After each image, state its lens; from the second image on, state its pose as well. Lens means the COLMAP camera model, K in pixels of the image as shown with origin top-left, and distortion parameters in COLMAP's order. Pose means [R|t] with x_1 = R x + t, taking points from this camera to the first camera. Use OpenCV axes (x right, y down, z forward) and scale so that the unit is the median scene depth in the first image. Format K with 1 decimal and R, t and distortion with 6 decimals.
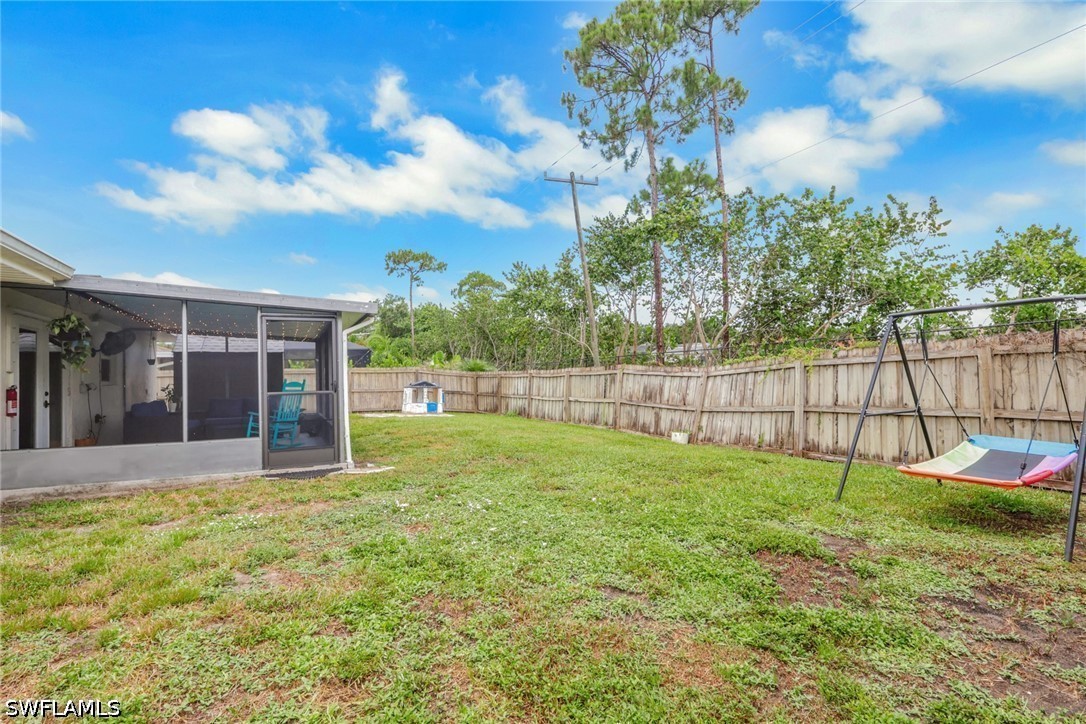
lens RADIAL K [[521.1, 0, 548.8], [0, 521.1, 372.1], [0, 0, 1]] dist [-0.001050, 0.000370]
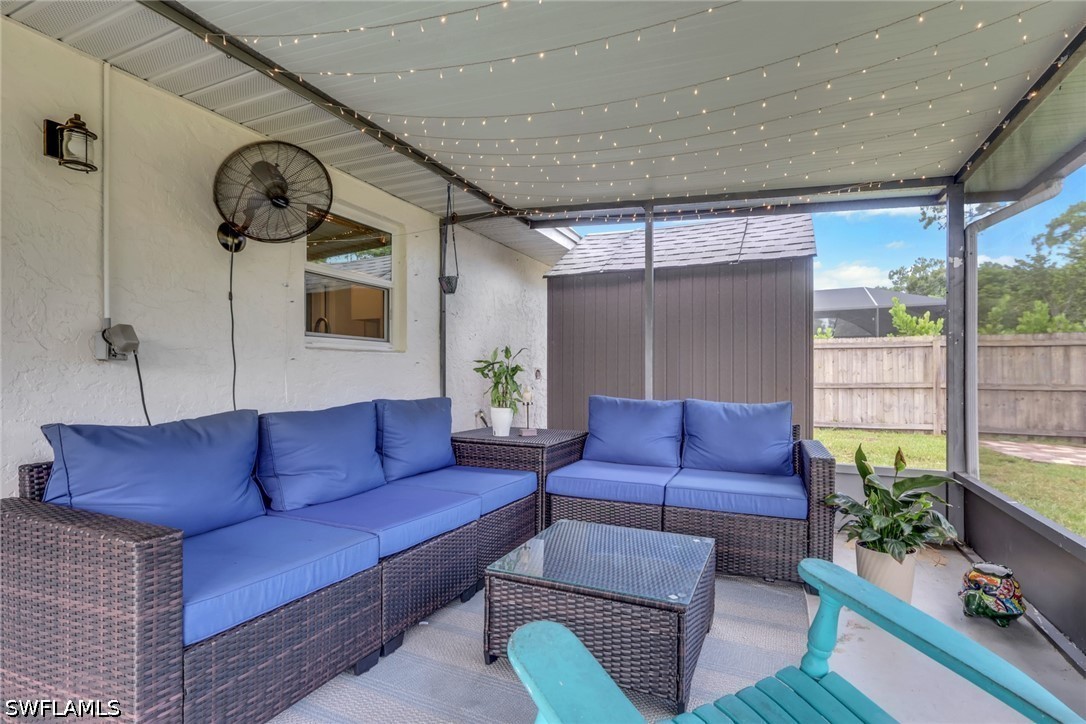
lens RADIAL K [[521.1, 0, 548.8], [0, 521.1, 372.1], [0, 0, 1]] dist [-0.001050, 0.000370]
pose [[0.627997, 0.018703, -0.777991, -0.261779], [-0.004279, 0.999779, 0.020580, 0.017338], [0.778204, -0.009595, 0.627939, 0.489761]]
